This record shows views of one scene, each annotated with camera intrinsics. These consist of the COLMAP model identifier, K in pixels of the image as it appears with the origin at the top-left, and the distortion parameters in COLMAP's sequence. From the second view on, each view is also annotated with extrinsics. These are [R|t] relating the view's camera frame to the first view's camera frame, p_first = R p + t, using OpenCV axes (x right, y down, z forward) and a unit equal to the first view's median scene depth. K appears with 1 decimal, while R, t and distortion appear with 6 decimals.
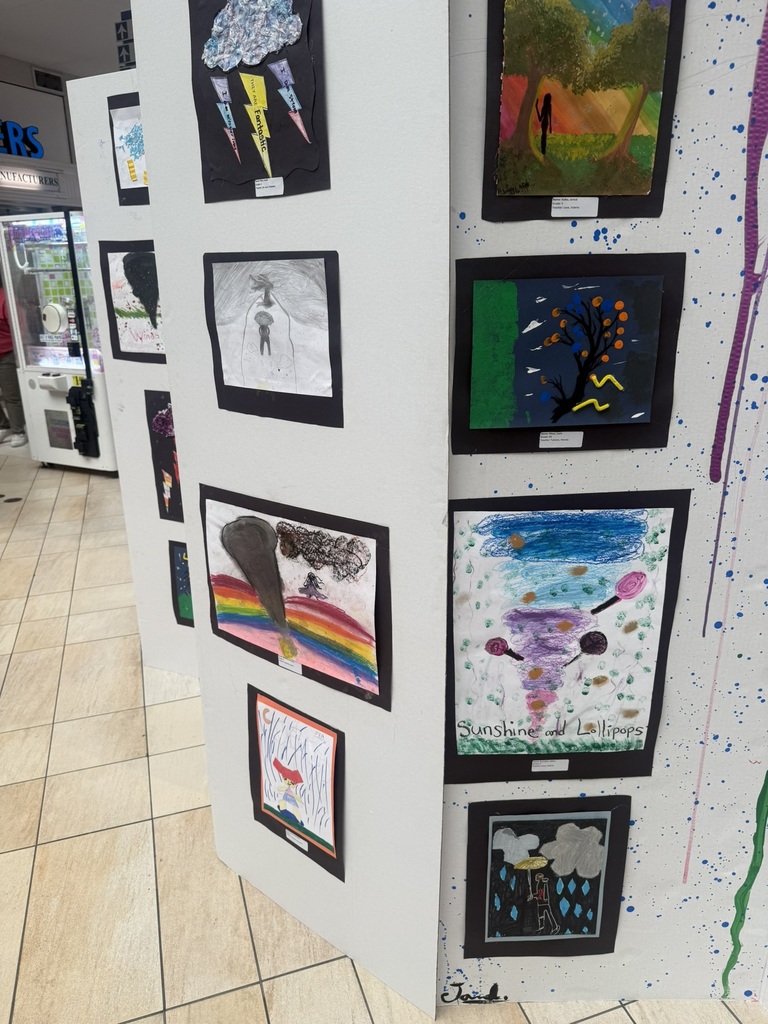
lens RADIAL K [[722.7, 0, 377.5], [0, 722.7, 507.7], [0, 0, 1]] dist [0.011671, -0.015793]
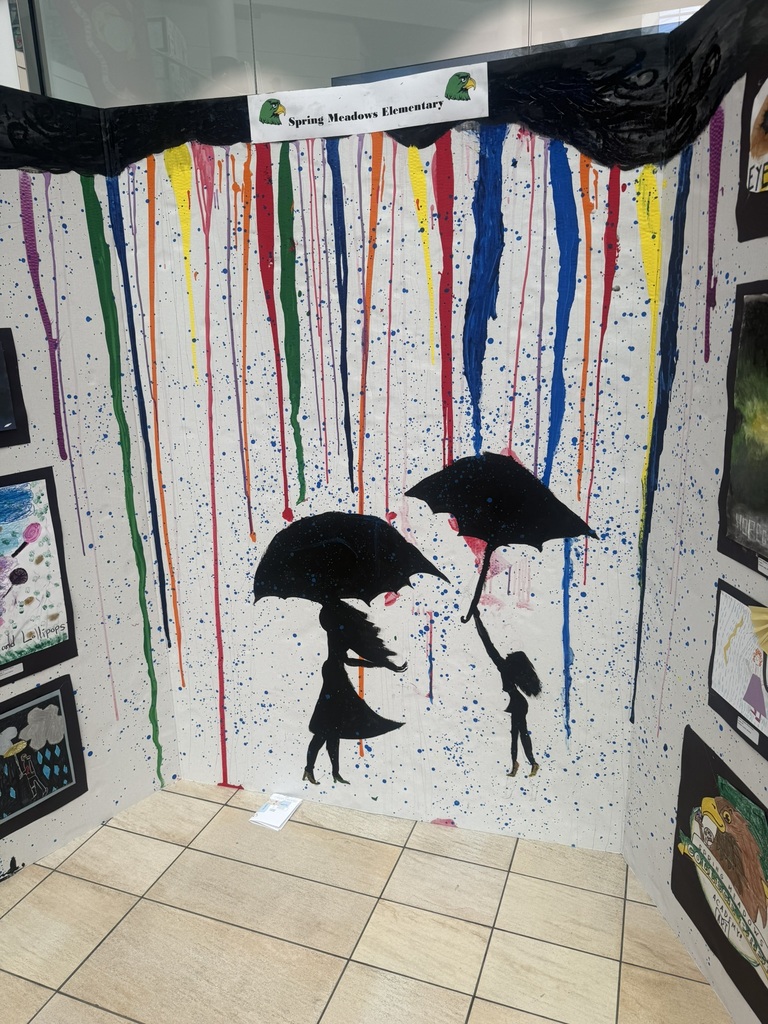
lens RADIAL K [[722.7, 0, 379.1], [0, 722.7, 513.2], [0, 0, 1]] dist [0.011671, -0.015793]
pose [[0.634969, -0.221229, 0.740184, -0.314758], [0.248000, 0.965781, 0.075909, 0.127430], [-0.731649, 0.135366, 0.668106, -0.589409]]
